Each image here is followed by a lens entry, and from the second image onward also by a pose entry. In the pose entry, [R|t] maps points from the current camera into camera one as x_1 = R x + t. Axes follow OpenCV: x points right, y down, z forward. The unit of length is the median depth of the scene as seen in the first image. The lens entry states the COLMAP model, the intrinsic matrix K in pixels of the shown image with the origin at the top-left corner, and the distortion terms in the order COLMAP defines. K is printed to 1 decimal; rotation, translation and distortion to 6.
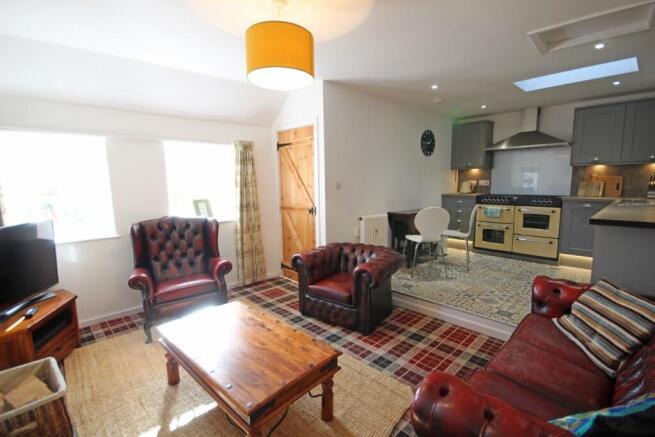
lens RADIAL K [[304.2, 0, 328.6], [0, 304.2, 217.0], [0, 0, 1]] dist [0.000760, 0.000220]
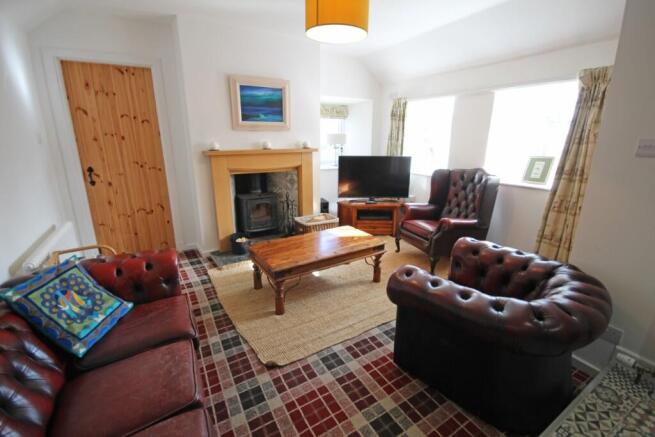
lens RADIAL K [[304.2, 0, 328.6], [0, 304.2, 217.0], [0, 0, 1]] dist [0.000760, 0.000220]
pose [[-0.250583, 0.252290, -0.934643, 0.708835], [-0.126290, 0.948676, 0.289937, -0.099601], [0.959822, 0.190690, -0.205861, 0.918473]]
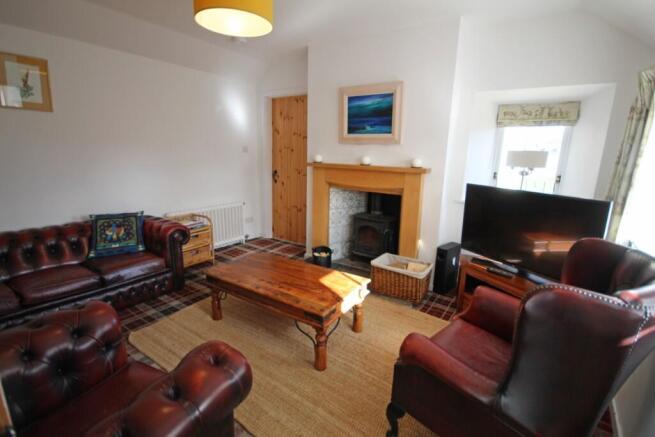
lens RADIAL K [[304.2, 0, 328.6], [0, 304.2, 217.0], [0, 0, 1]] dist [0.000760, 0.000220]
pose [[-0.983257, 0.014527, -0.181643, -0.161316], [-0.047889, 0.941179, 0.334499, -0.154514], [0.175818, 0.337597, -0.924725, 1.429456]]
